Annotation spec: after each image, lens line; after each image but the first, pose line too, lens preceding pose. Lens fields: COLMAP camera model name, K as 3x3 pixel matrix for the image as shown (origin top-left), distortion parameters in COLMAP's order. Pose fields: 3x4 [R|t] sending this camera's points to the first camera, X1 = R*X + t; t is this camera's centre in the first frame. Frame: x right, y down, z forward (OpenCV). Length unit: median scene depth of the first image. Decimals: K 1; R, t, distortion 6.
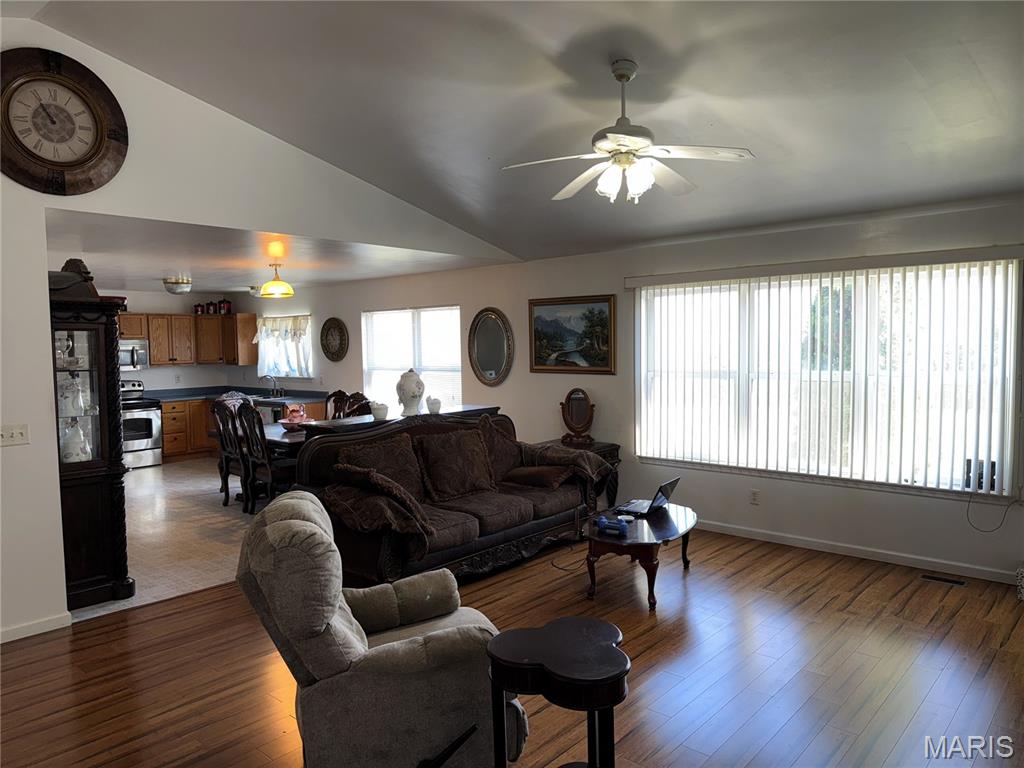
lens RADIAL K [[710.2, 0, 518.9], [0, 710.2, 386.1], [0, 0, 1]] dist [0.112859, -0.201086]
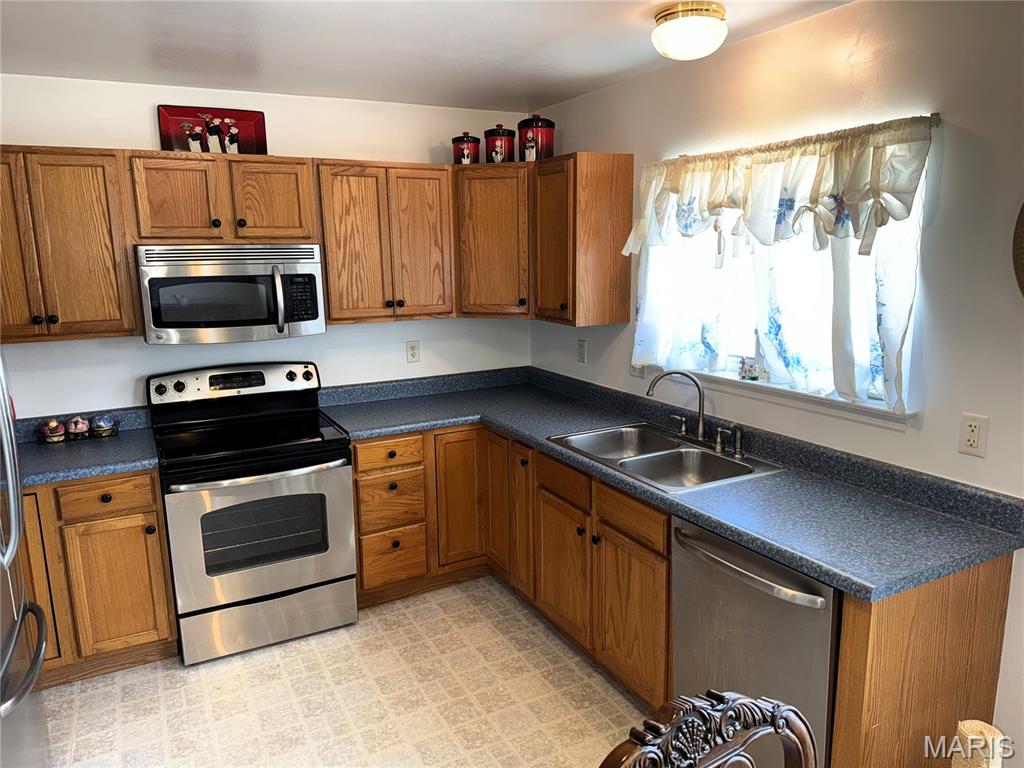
lens RADIAL K [[710.2, 0, 518.9], [0, 710.2, 386.1], [0, 0, 1]] dist [0.112859, -0.201086]
pose [[0.937316, 0.067317, -0.341916, -0.313866], [-0.022440, 0.990788, 0.133551, -0.045470], [0.347757, -0.117507, 0.930192, 0.719119]]
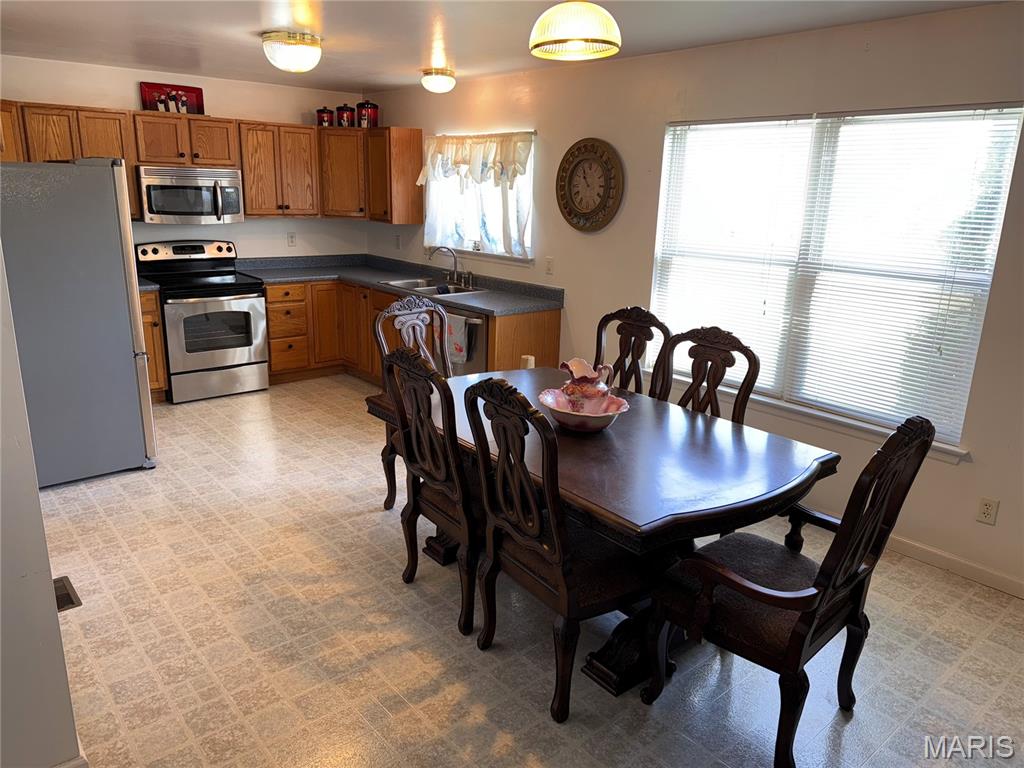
lens RADIAL K [[710.2, 0, 518.9], [0, 710.2, 386.1], [0, 0, 1]] dist [0.112859, -0.201086]
pose [[0.989467, 0.081990, -0.119305, -0.217446], [-0.055757, 0.976412, 0.208593, -0.028251], [0.133593, -0.199743, 0.970698, 0.447001]]
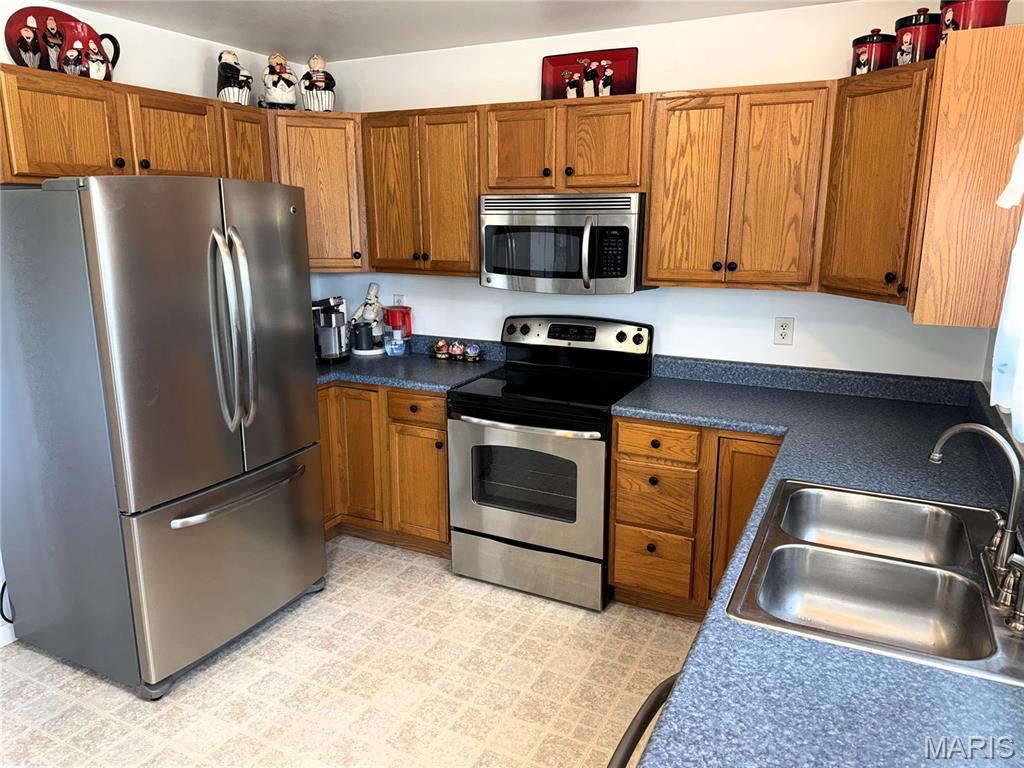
lens RADIAL K [[722.2, 0, 512.0], [0, 722.2, 384.0], [0, 0, 1]] dist [0.120629, -0.215677]
pose [[0.249214, 0.237976, -0.938754, -0.233970], [-0.066783, 0.971254, 0.228485, -0.052503], [0.966143, 0.005751, 0.257943, 0.871812]]
